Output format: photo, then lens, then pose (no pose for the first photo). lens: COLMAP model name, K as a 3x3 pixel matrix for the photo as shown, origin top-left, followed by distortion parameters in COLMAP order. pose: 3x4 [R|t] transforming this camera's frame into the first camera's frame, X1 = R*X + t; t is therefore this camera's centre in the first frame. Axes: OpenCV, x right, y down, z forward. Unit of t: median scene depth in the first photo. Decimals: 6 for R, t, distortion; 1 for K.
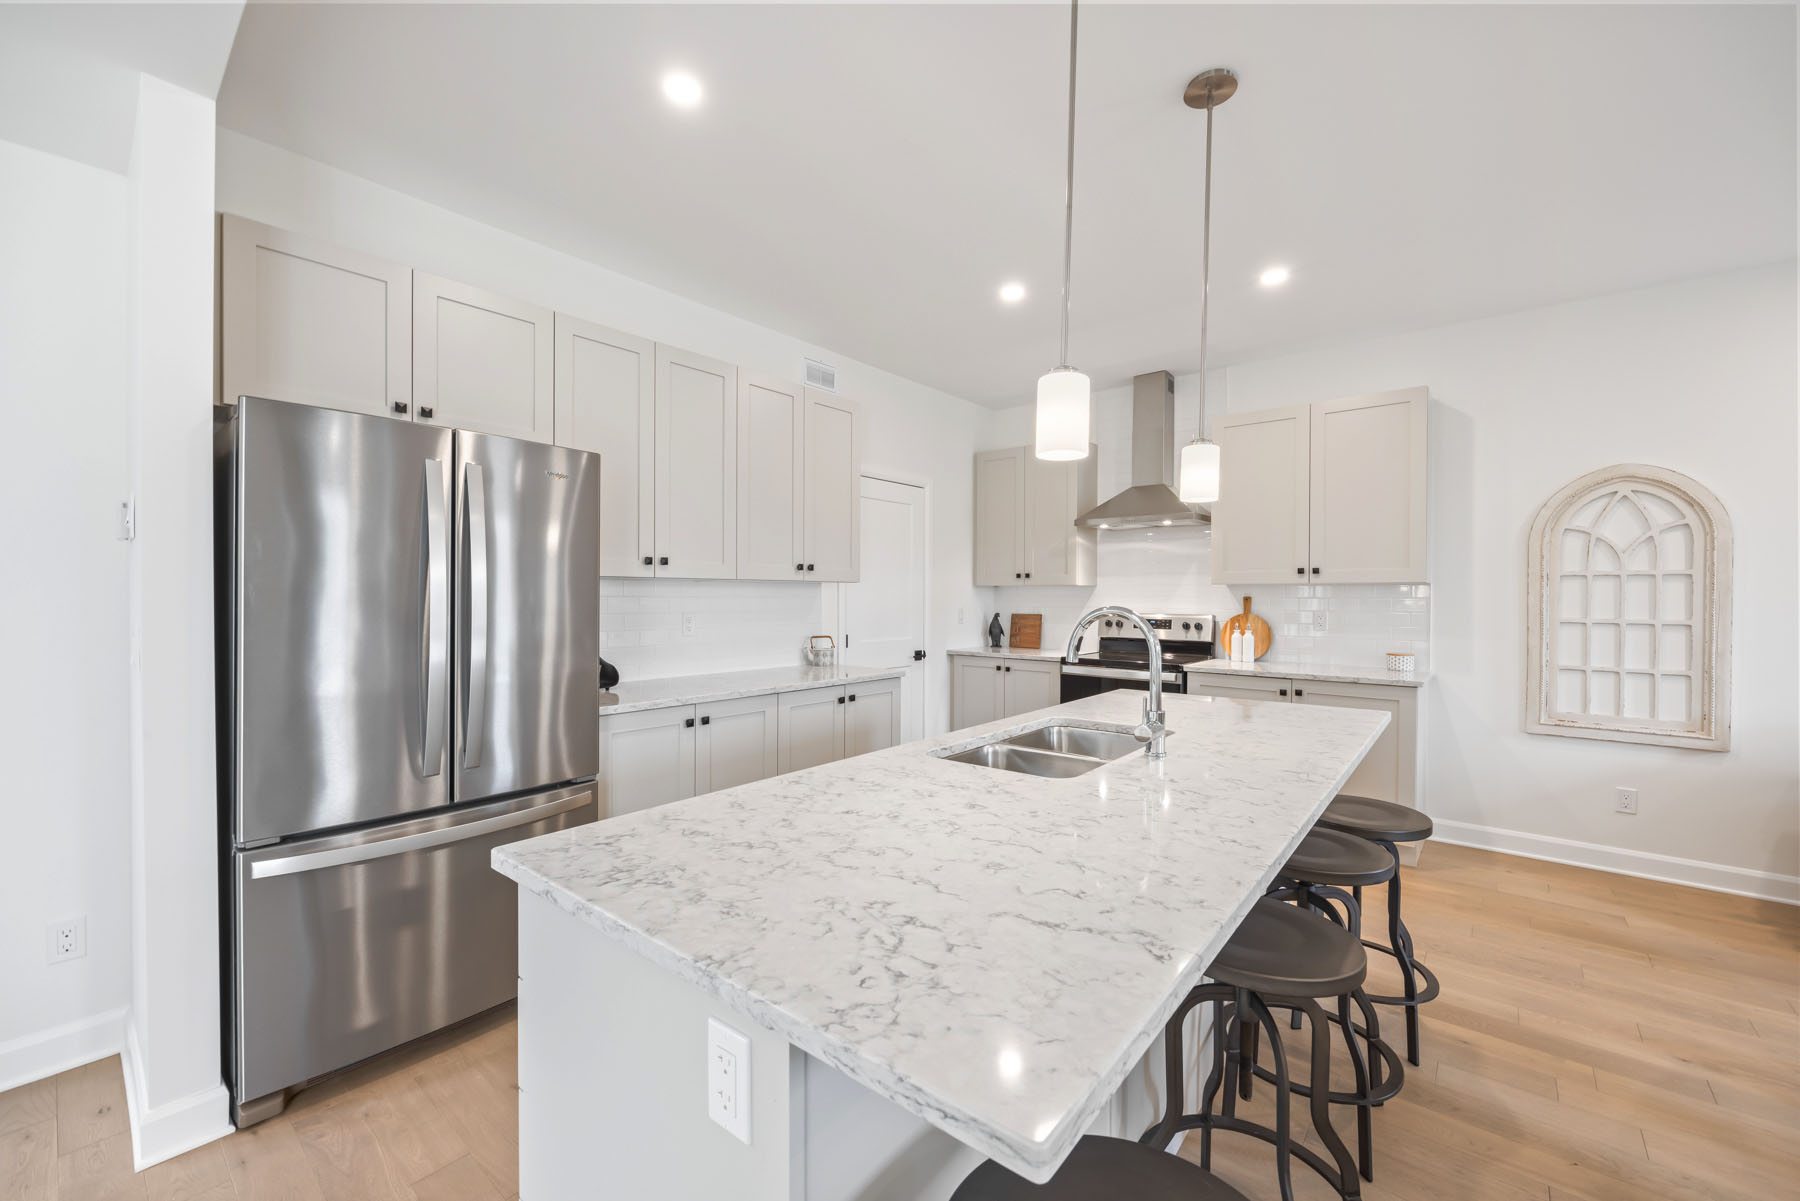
lens RADIAL K [[713.7, 0, 941.3], [0, 713.7, 599.0], [0, 0, 1]] dist [-0.005168, -0.000299]
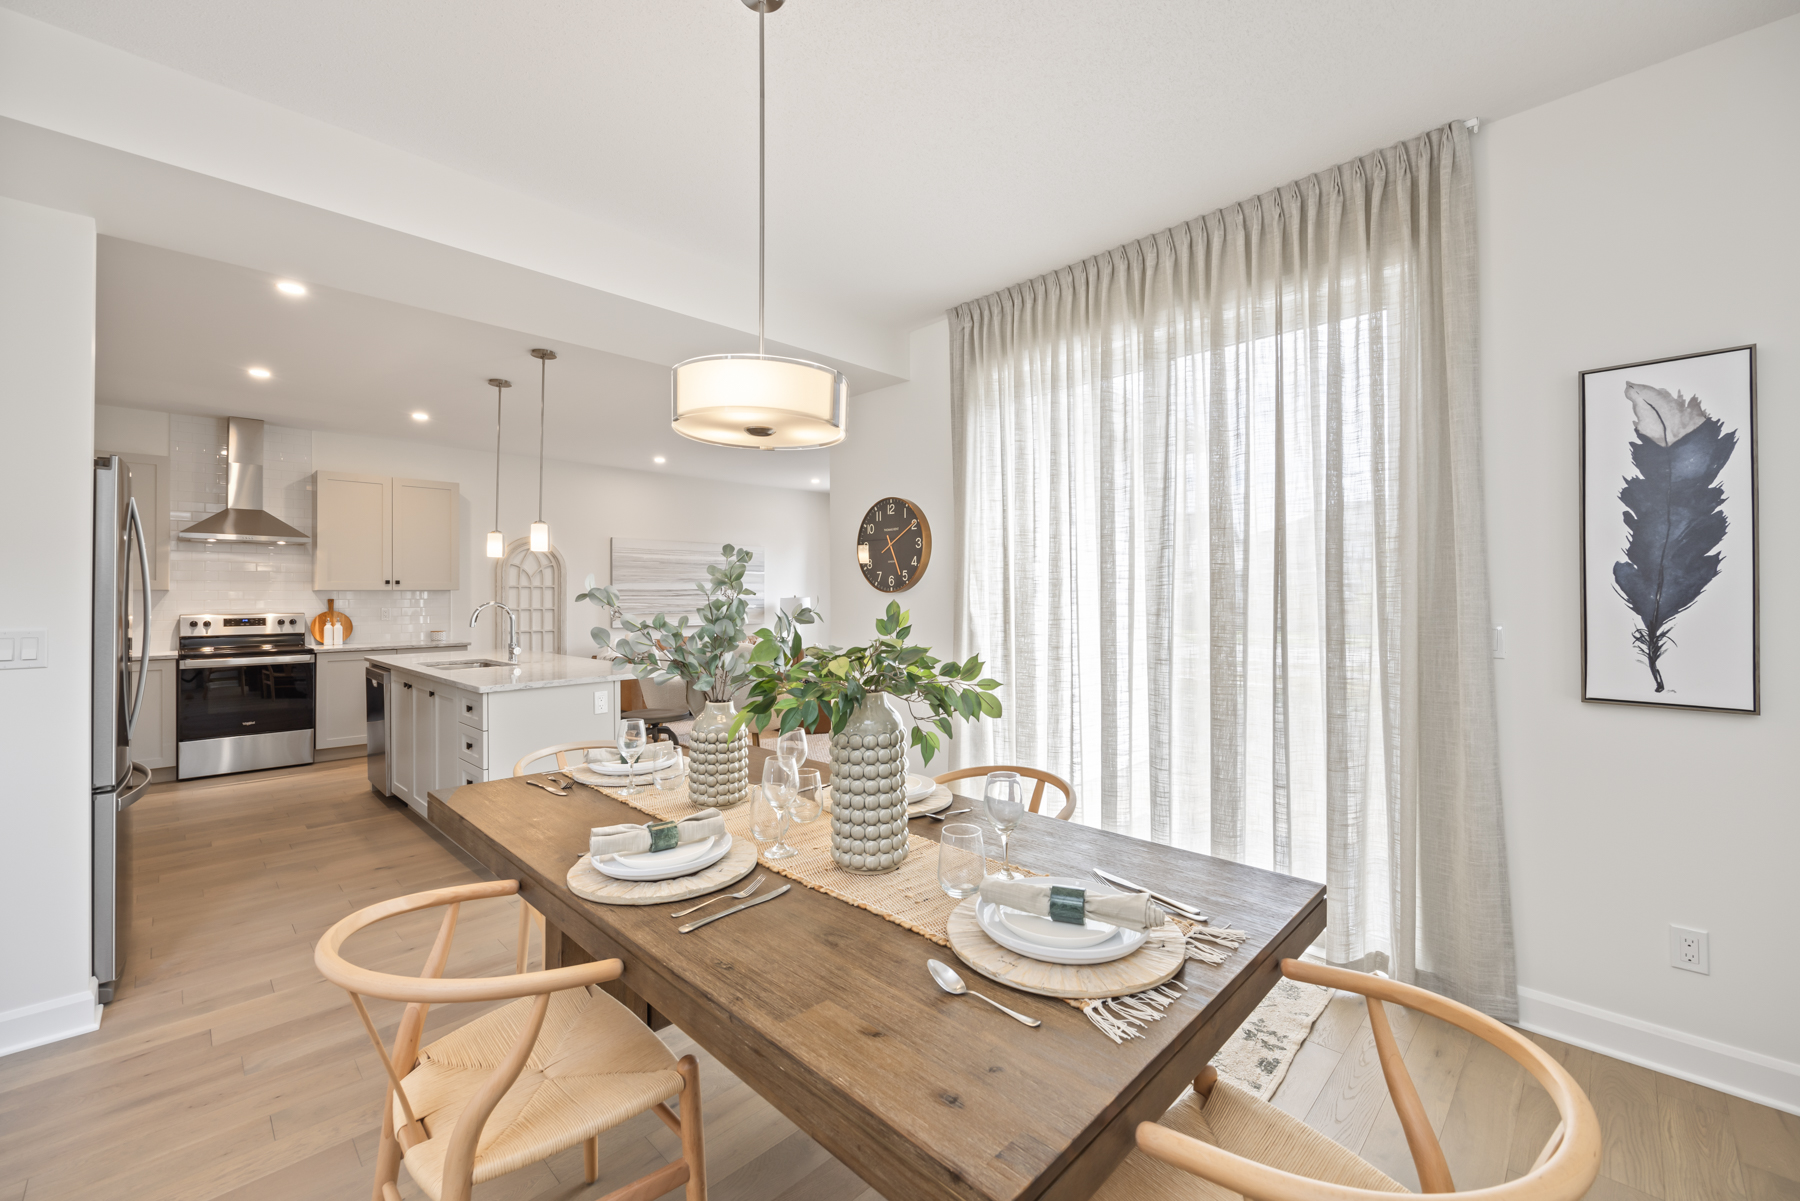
lens RADIAL K [[713.7, 0, 912.7], [0, 713.7, 593.4], [0, 0, 1]] dist [-0.005168, -0.000299]
pose [[0.066135, 0.000688, 0.997810, -1.083166], [0.016692, 0.999859, -0.001796, 0.008482], [-0.997671, 0.016774, 0.066114, -0.293654]]
